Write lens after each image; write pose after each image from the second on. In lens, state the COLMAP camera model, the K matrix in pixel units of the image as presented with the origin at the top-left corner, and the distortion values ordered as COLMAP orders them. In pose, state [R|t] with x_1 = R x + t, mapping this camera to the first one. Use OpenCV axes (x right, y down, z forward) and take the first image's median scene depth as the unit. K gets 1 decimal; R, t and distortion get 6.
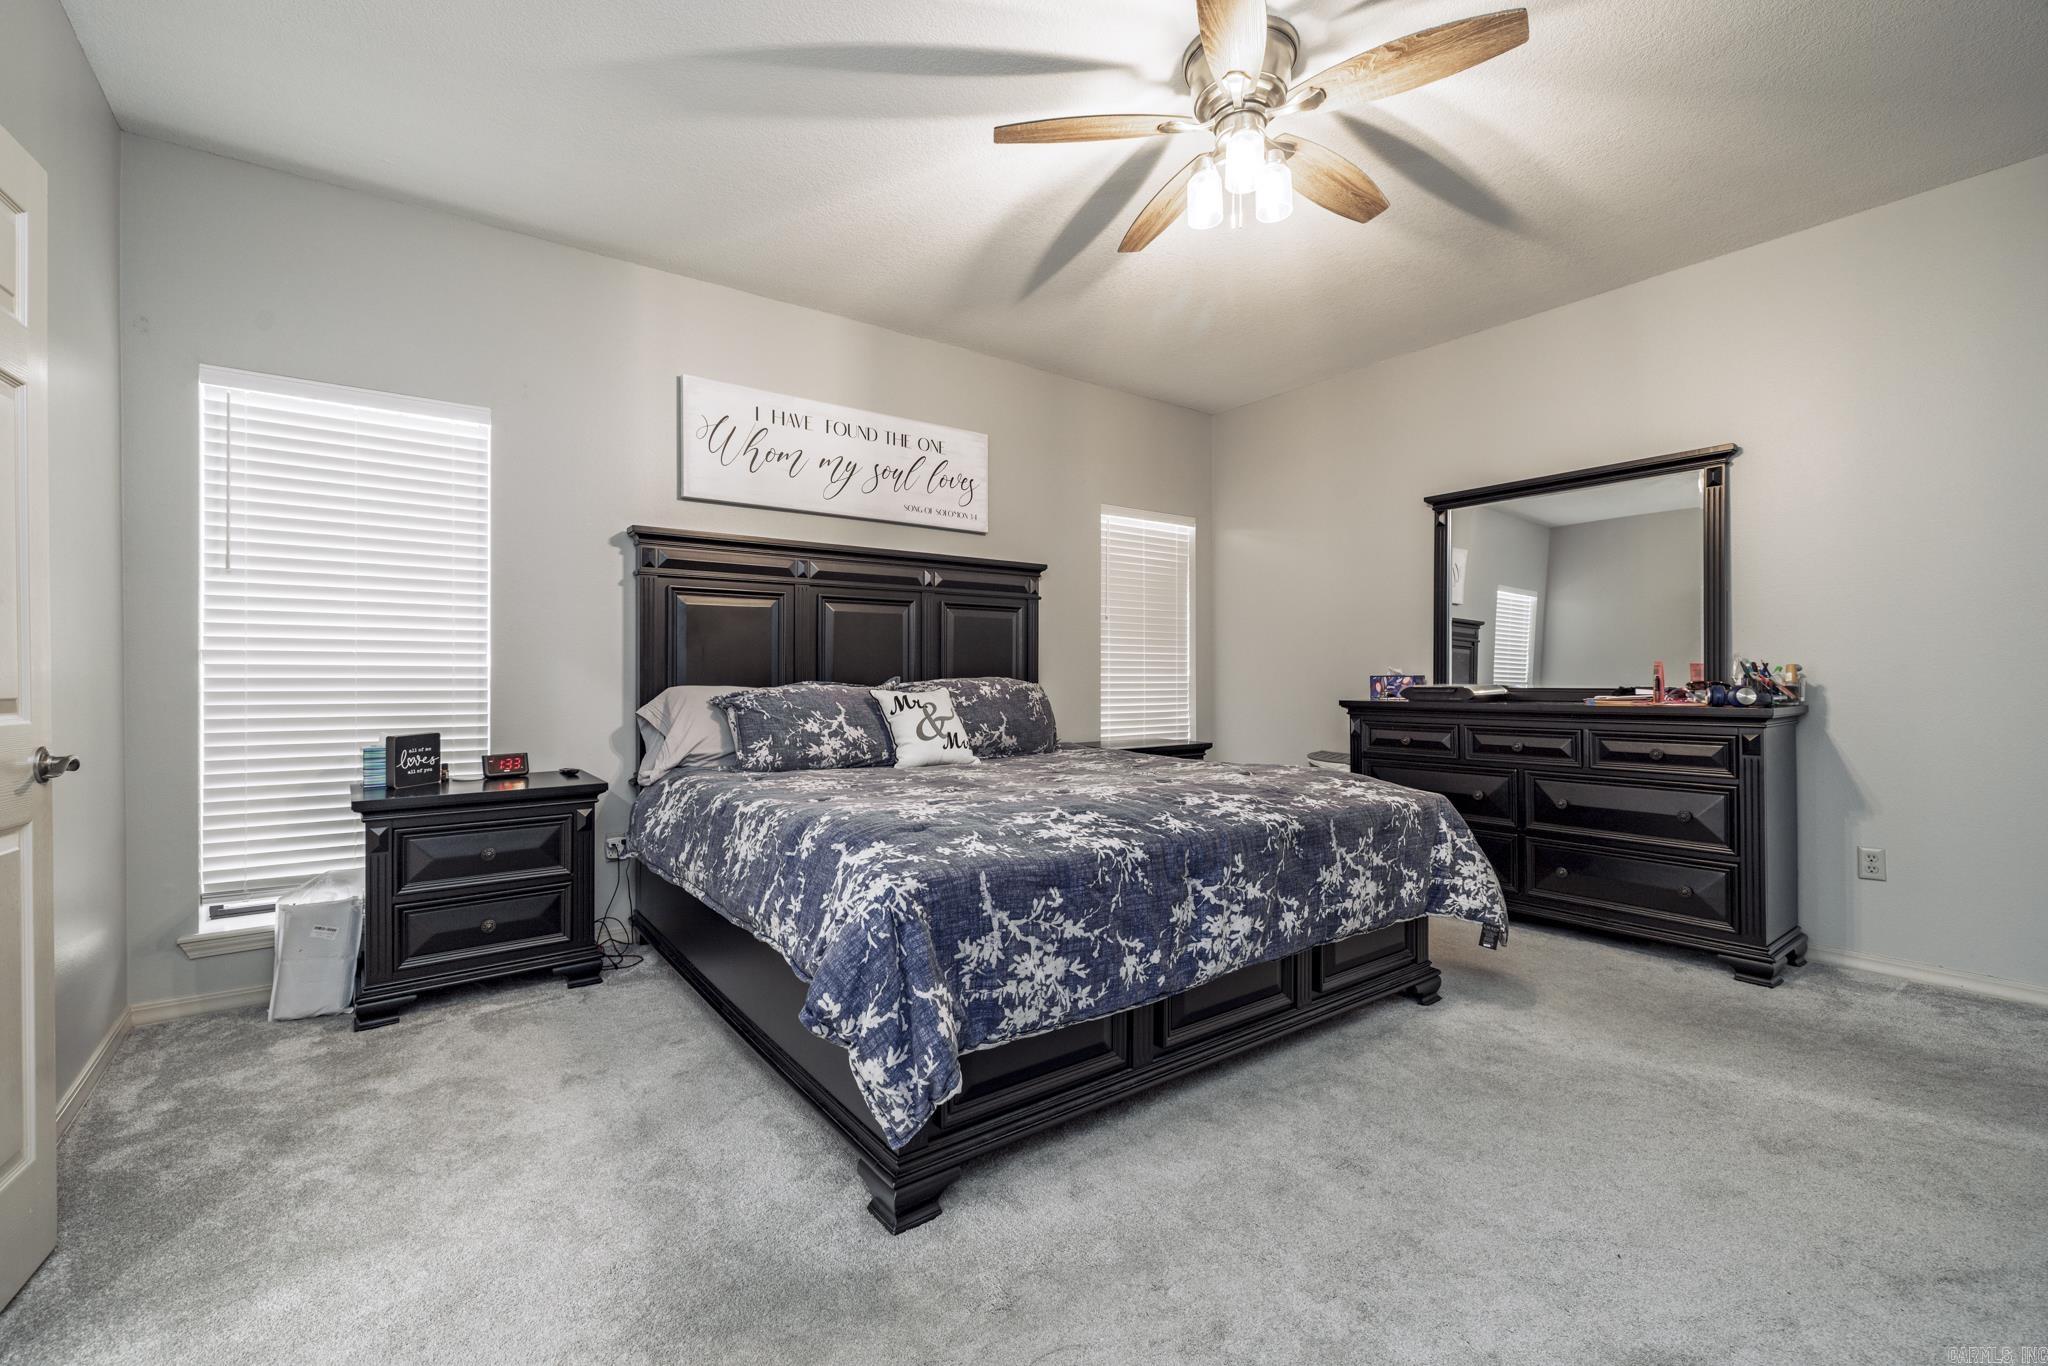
lens RADIAL K [[880.0, 0, 1021.4], [0, 880.0, 663.2], [0, 0, 1]] dist [-0.000139, -0.000341]
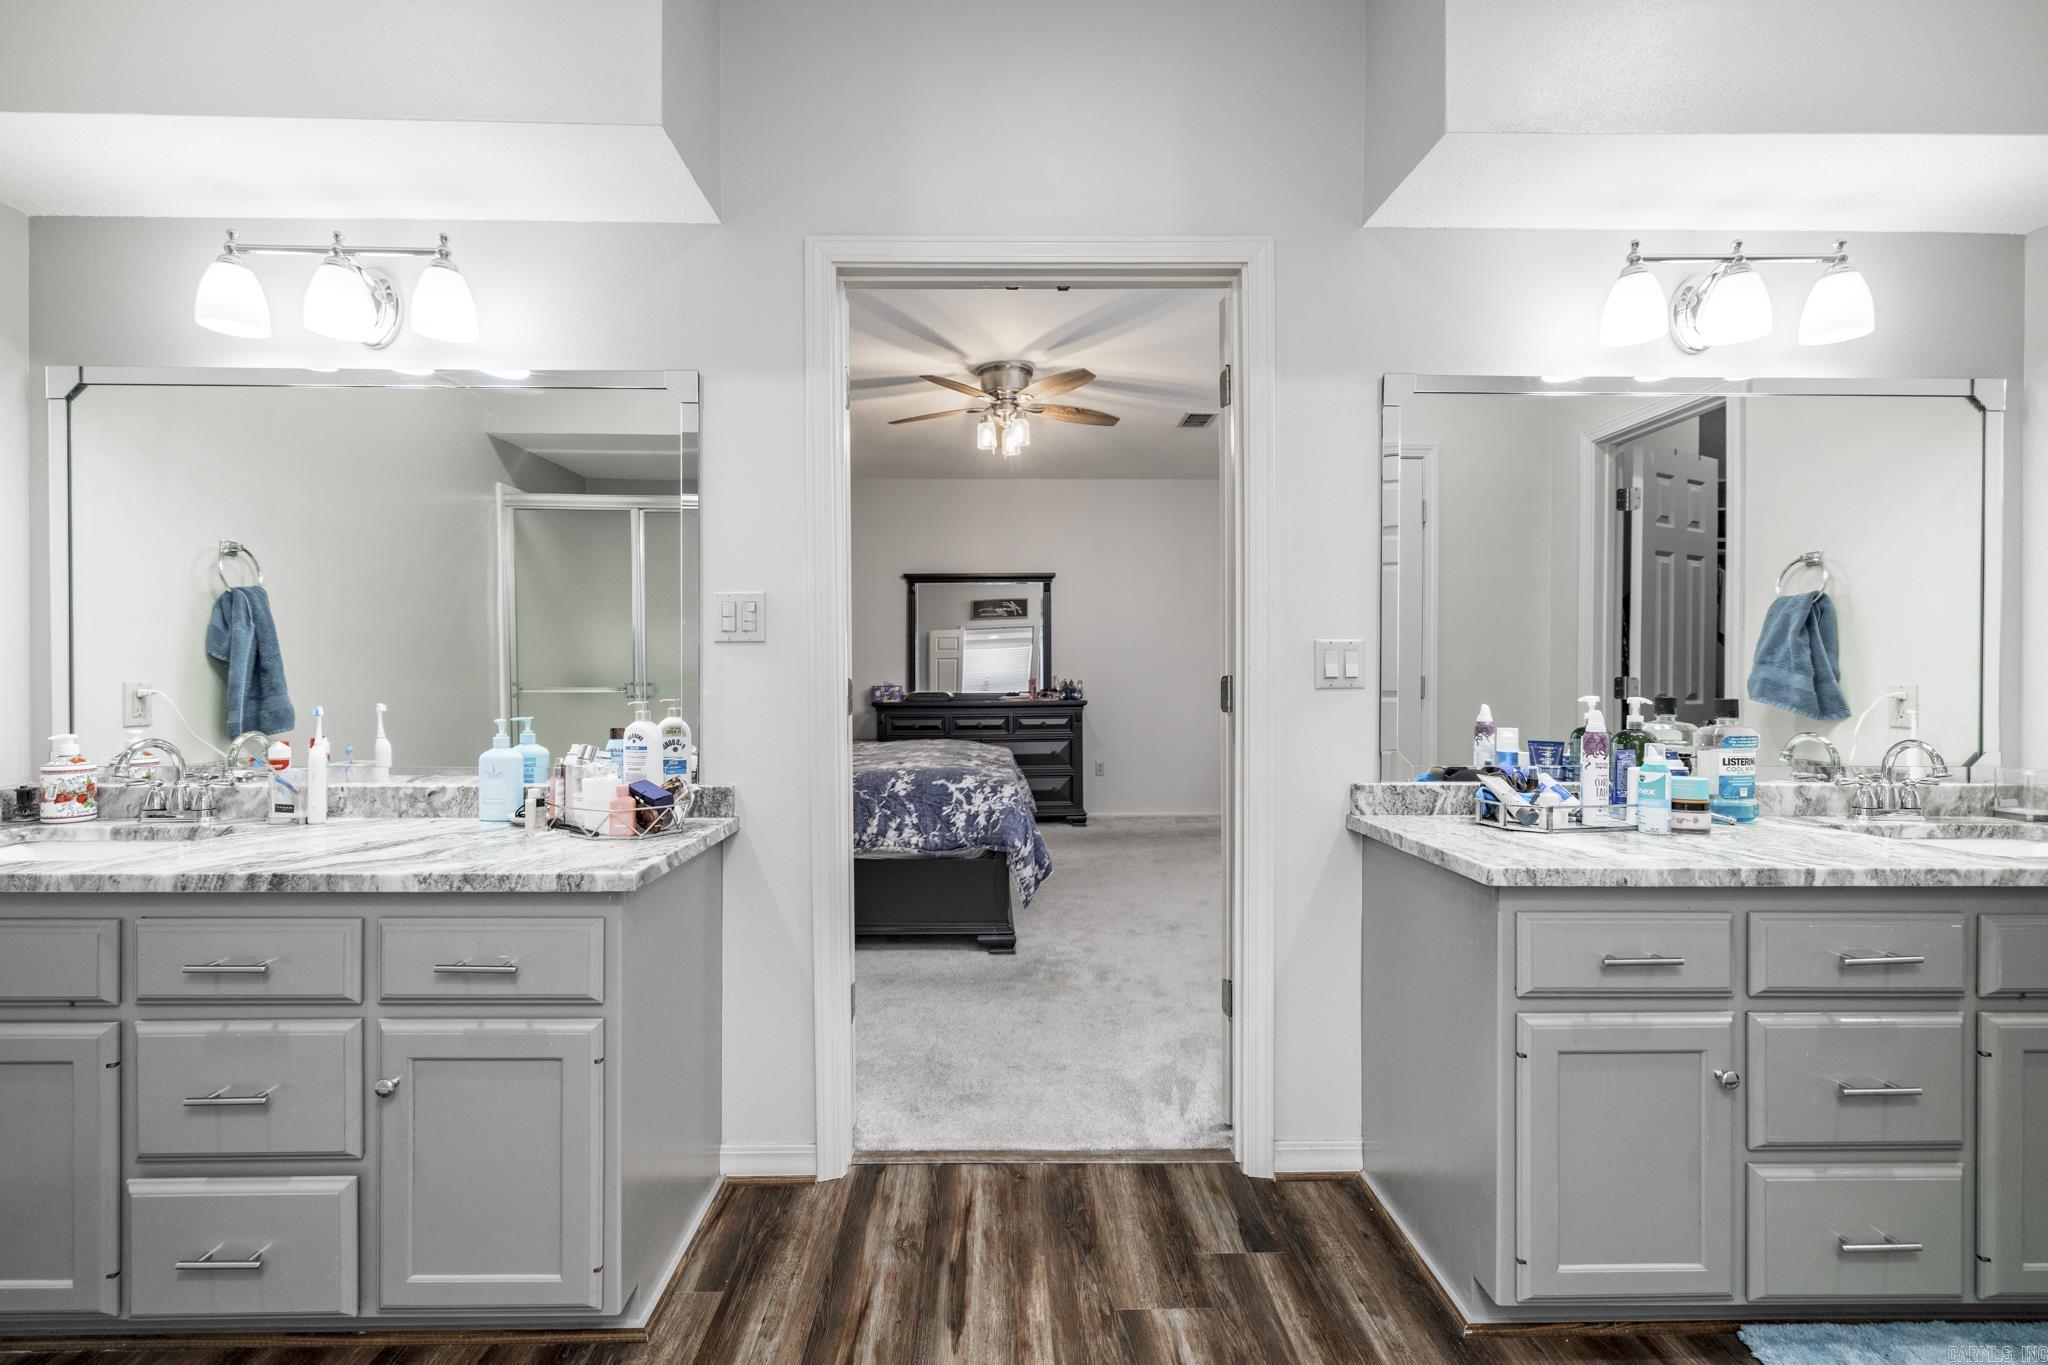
lens RADIAL K [[880.0, 0, 1023.7], [0, 880.0, 680.8], [0, 0, 1]] dist [-0.000139, -0.000341]
pose [[0.573205, -0.009847, 0.819353, -0.904088], [-0.013510, 0.999678, 0.021465, -0.038264], [-0.819301, -0.023374, 0.572887, -0.121597]]
